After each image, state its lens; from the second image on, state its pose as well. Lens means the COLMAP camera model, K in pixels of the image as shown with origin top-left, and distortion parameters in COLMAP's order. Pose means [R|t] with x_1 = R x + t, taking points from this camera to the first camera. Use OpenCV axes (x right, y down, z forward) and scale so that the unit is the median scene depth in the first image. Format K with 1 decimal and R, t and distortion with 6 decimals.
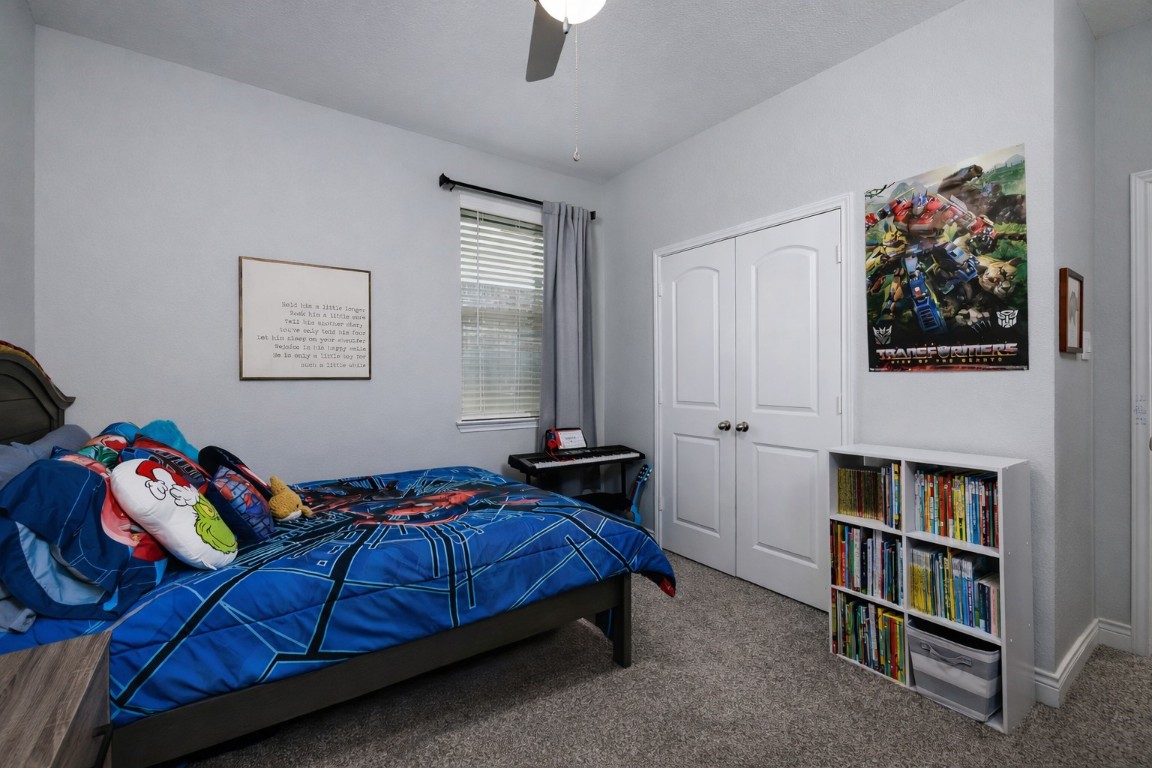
lens RADIAL K [[492.9, 0, 583.8], [0, 492.9, 382.1], [0, 0, 1]] dist [-0.002099, -0.000582]
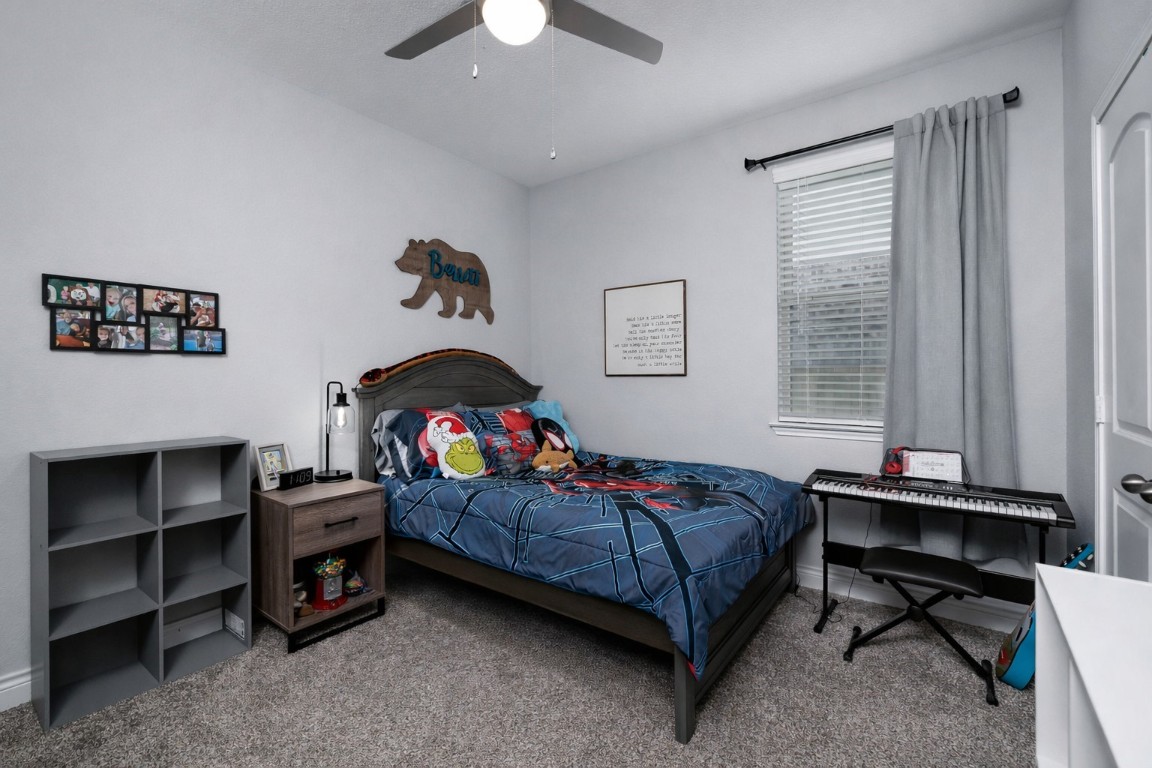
lens RADIAL K [[492.9, 0, 583.3], [0, 492.9, 379.1], [0, 0, 1]] dist [-0.002099, -0.000582]
pose [[0.298994, 0.008020, -0.954221, 0.604932], [0.001668, 0.999959, 0.008927, -0.009022], [0.954254, -0.004261, 0.298968, 0.465791]]
